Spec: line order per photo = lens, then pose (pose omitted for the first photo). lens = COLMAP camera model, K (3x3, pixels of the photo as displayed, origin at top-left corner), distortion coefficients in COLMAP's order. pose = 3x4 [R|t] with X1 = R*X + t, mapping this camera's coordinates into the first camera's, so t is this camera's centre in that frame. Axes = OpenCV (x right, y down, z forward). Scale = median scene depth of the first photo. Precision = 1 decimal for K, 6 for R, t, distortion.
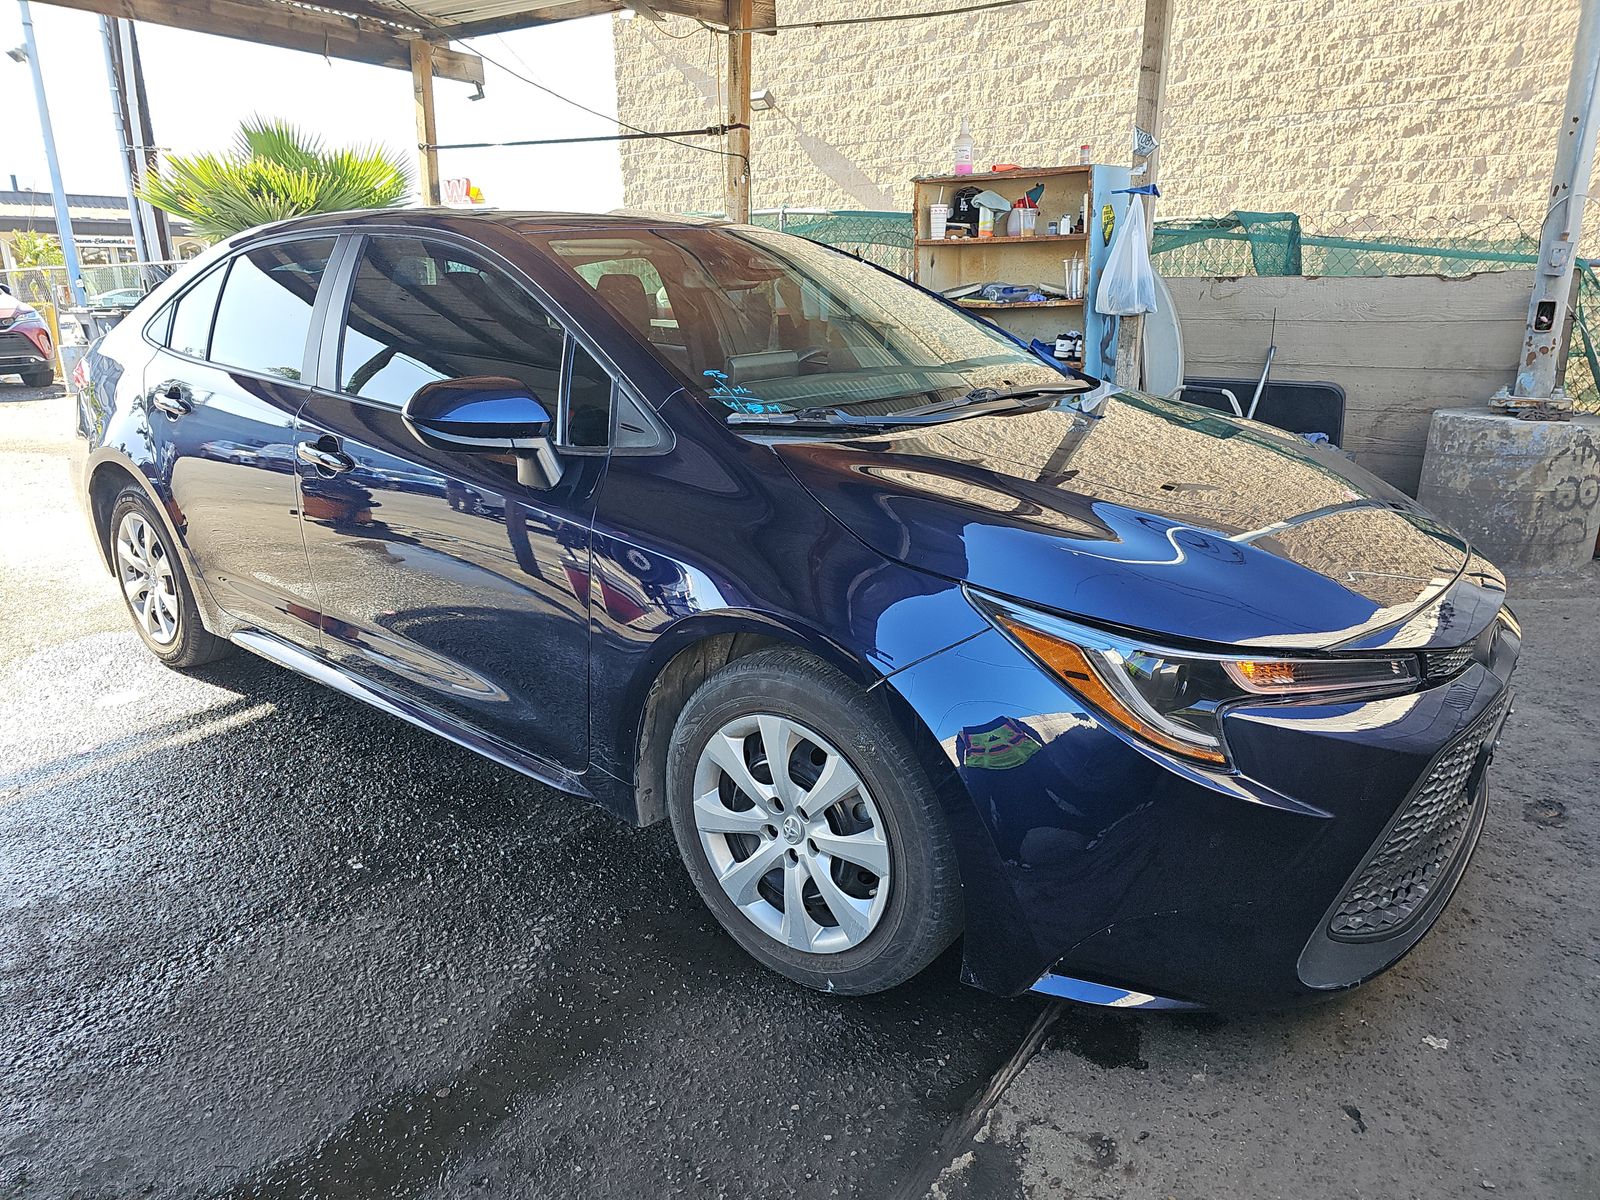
lens RADIAL K [[1073.6, 0, 795.8], [0, 1073.6, 594.1], [0, 0, 1]] dist [0.028115, -0.021305]
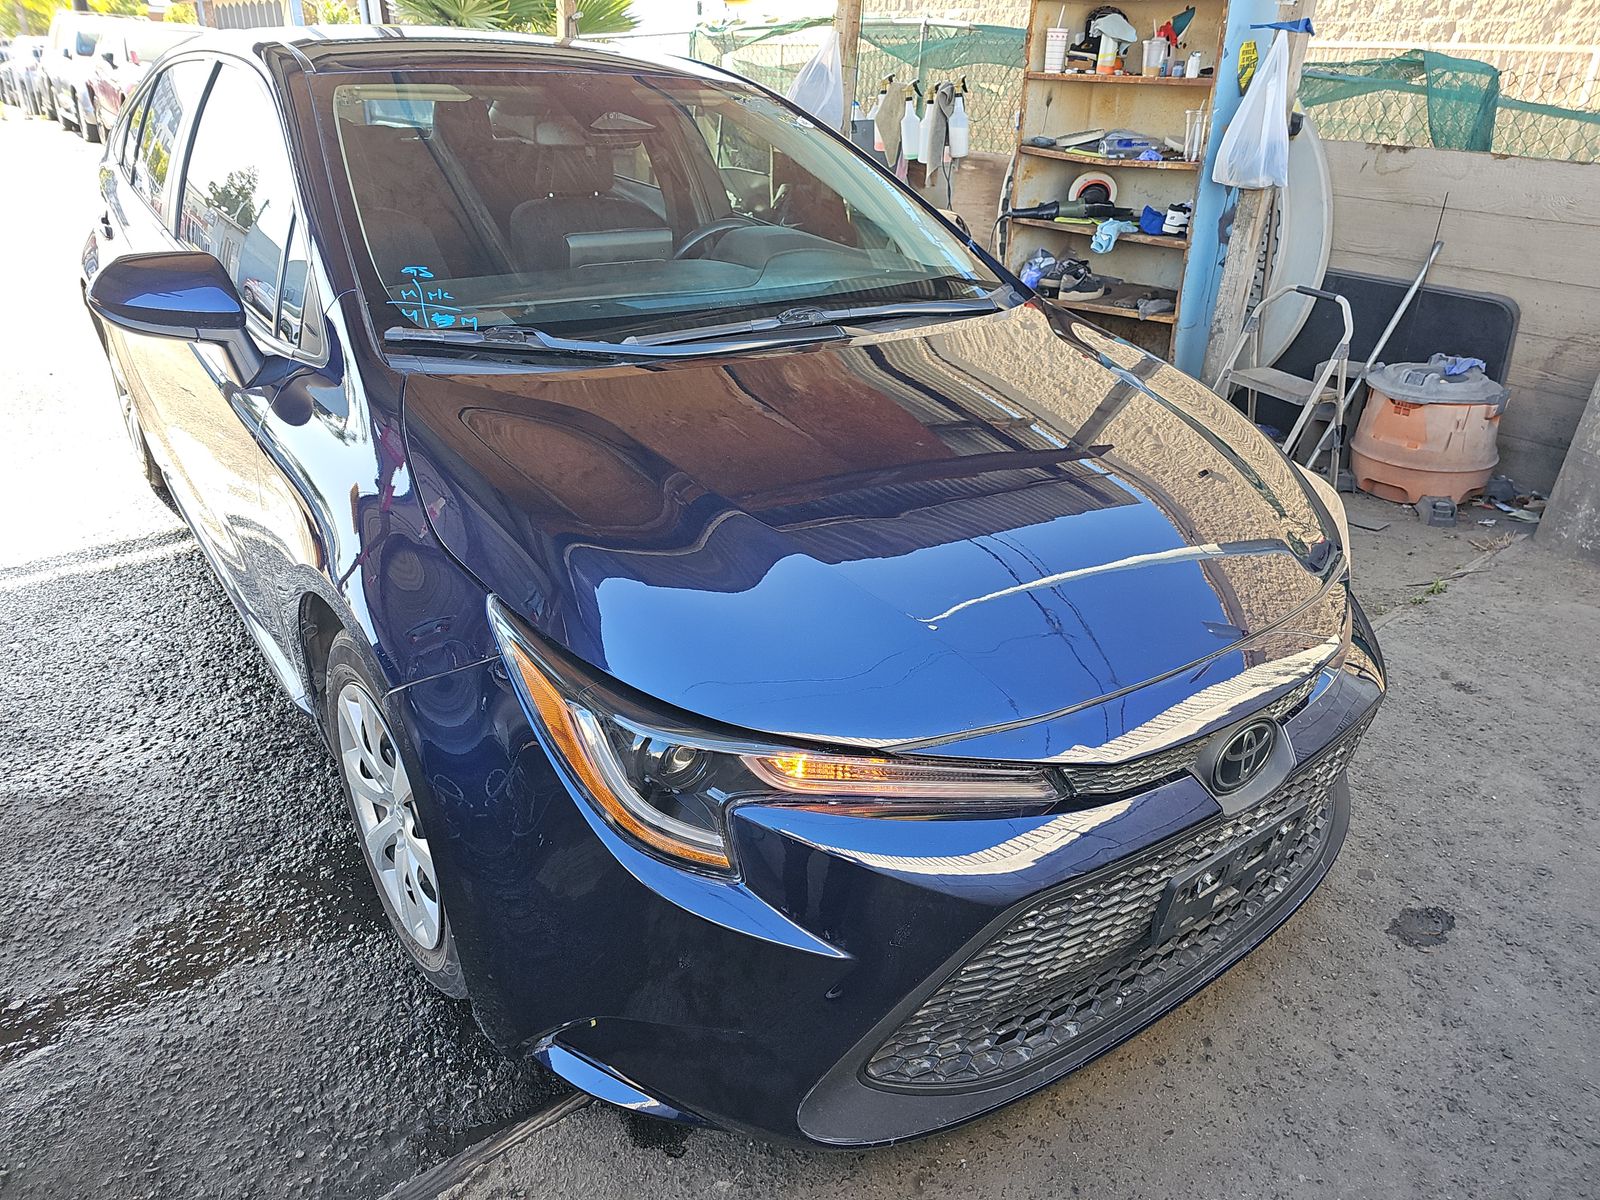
lens RADIAL K [[1073.6, 0, 802.0], [0, 1073.6, 608.8], [0, 0, 1]] dist [0.028115, -0.021305]
pose [[0.969778, 0.151185, -0.191506, 0.181872], [-0.115610, 0.975916, 0.184992, -0.059091], [0.214862, -0.157261, 0.963900, 0.085925]]
